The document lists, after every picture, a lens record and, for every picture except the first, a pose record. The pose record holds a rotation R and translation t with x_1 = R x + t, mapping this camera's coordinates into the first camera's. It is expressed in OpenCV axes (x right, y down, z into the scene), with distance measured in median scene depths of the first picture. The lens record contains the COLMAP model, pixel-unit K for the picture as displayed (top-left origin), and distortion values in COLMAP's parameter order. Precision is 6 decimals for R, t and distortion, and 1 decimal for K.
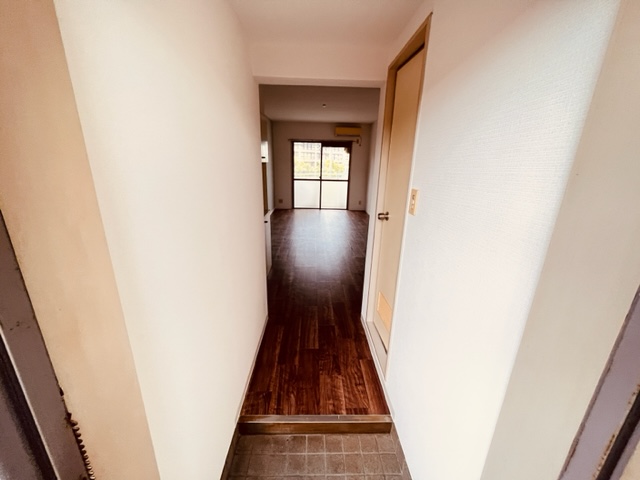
lens RADIAL K [[259.8, 0, 318.3], [0, 259.8, 241.7], [0, 0, 1]] dist [-0.002427, 0.000468]
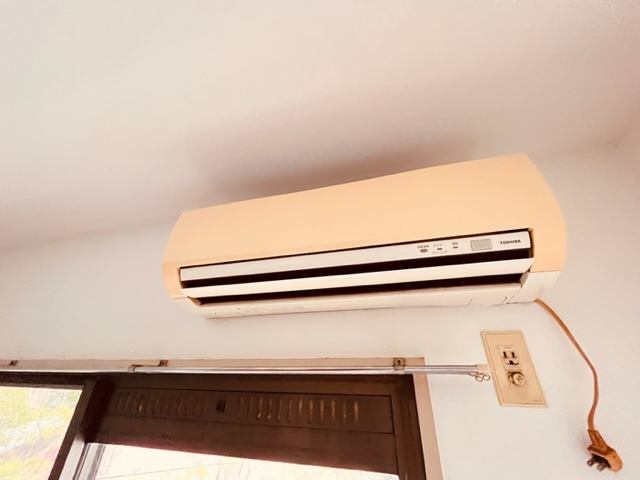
lens RADIAL K [[259.8, 0, 321.0], [0, 259.8, 238.5], [0, 0, 1]] dist [-0.002427, 0.000468]
pose [[0.951437, -0.157756, -0.264351, 0.132411], [-0.078984, 0.704874, -0.704921, -0.363099], [0.297539, 0.691568, 0.658183, 0.930665]]
